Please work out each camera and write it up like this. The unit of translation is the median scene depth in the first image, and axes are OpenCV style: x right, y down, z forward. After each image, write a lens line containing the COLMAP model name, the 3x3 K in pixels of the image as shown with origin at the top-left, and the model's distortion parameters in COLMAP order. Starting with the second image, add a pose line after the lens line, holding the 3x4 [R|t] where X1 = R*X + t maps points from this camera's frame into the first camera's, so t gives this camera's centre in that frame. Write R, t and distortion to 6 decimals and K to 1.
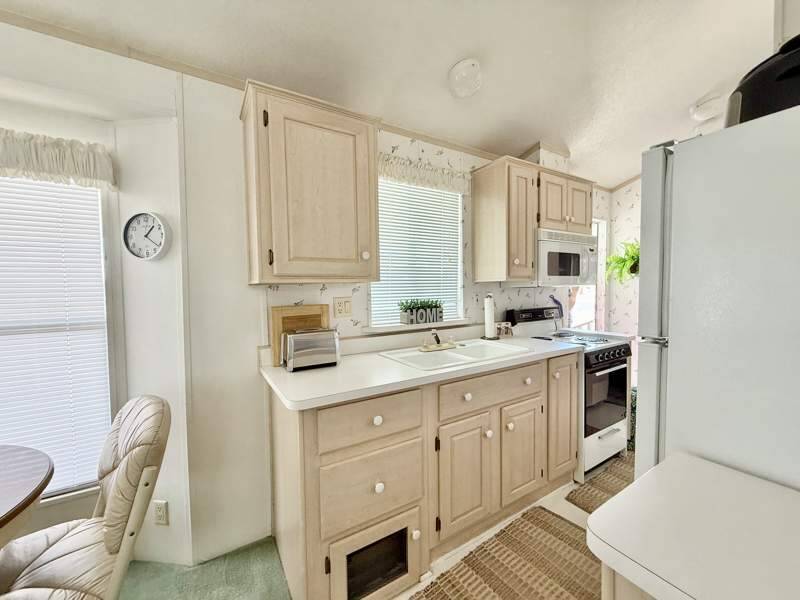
lens RADIAL K [[317.5, 0, 400.0], [0, 317.5, 300.0], [0, 0, 1]] dist [-0.000539, 0.000170]
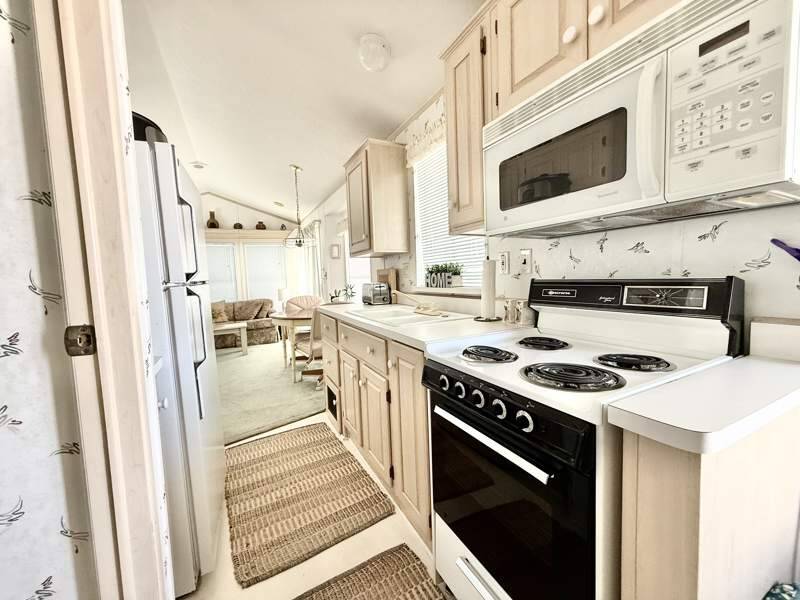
lens RADIAL K [[322.3, 0, 413.3], [0, 322.3, 296.7], [0, 0, 1]] dist [0.000533, 0.000132]
pose [[-0.077948, 0.085197, -0.993310, 1.096101], [0.004536, 0.996362, 0.085103, 0.014169], [0.996947, 0.002128, -0.078051, 0.996474]]
